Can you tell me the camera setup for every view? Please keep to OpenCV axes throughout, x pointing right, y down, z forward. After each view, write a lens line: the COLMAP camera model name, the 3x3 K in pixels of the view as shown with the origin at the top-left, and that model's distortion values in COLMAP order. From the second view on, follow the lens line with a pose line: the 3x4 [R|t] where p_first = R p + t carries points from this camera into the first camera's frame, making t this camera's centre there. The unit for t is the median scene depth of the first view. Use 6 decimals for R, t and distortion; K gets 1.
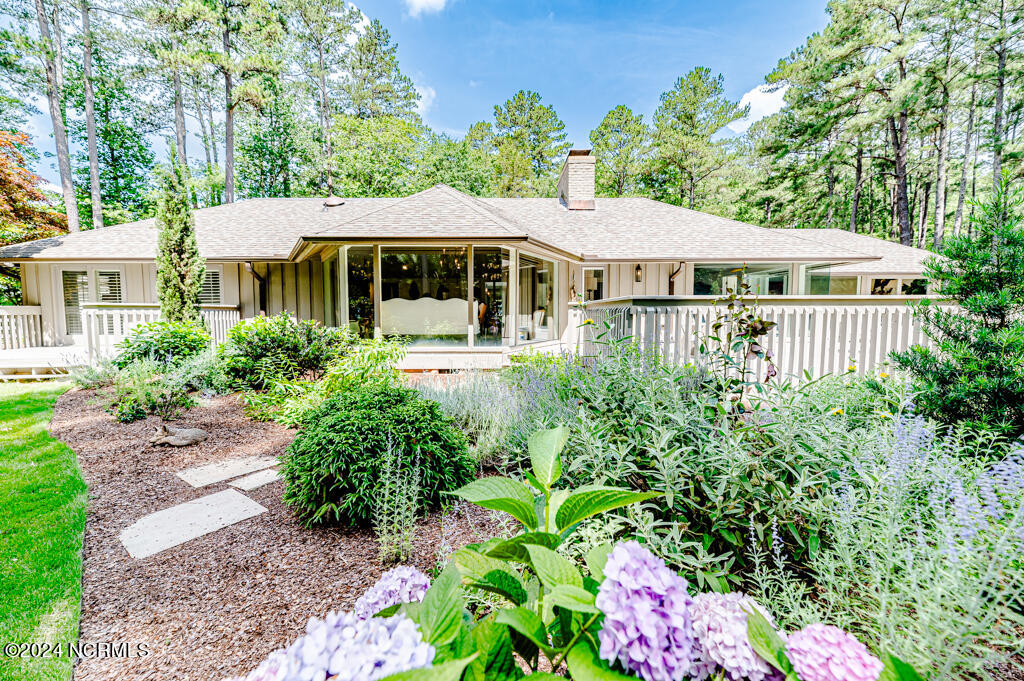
lens RADIAL K [[374.8, 0, 512.0], [0, 374.8, 340.5], [0, 0, 1]] dist [-0.000021, 0.000014]
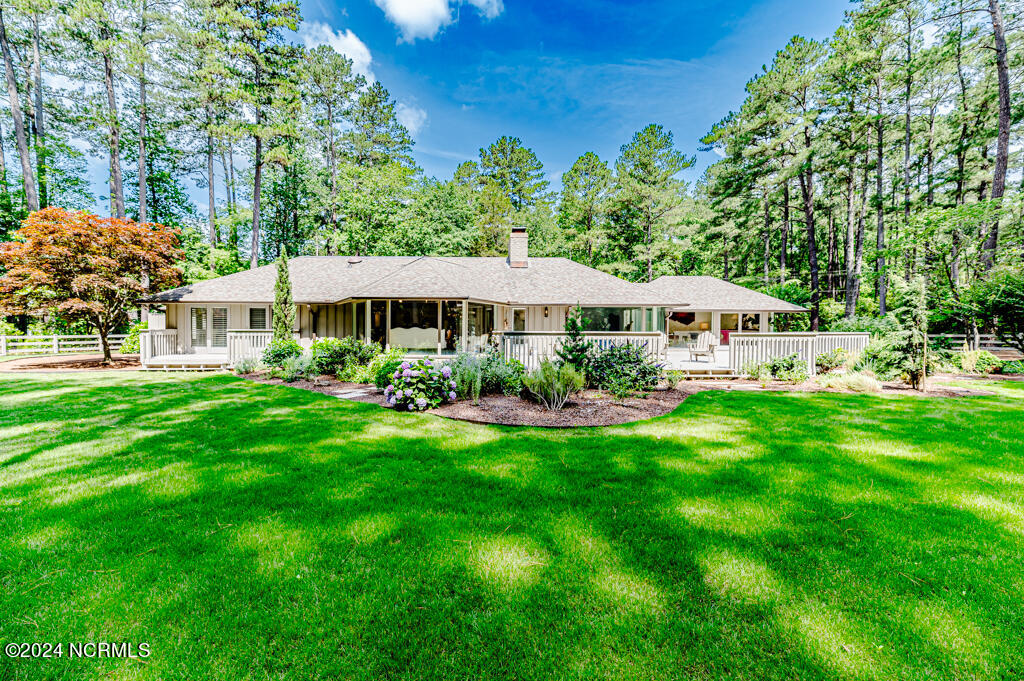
lens RADIAL K [[407.8, 0, 512.0], [0, 407.8, 340.5], [0, 0, 1]] dist [0.008909, -0.000913]
pose [[0.999951, 0.008130, 0.005615, 0.063577], [-0.007864, 0.998913, -0.045949, 0.009430], [-0.005982, 0.045903, 0.998928, -0.270758]]
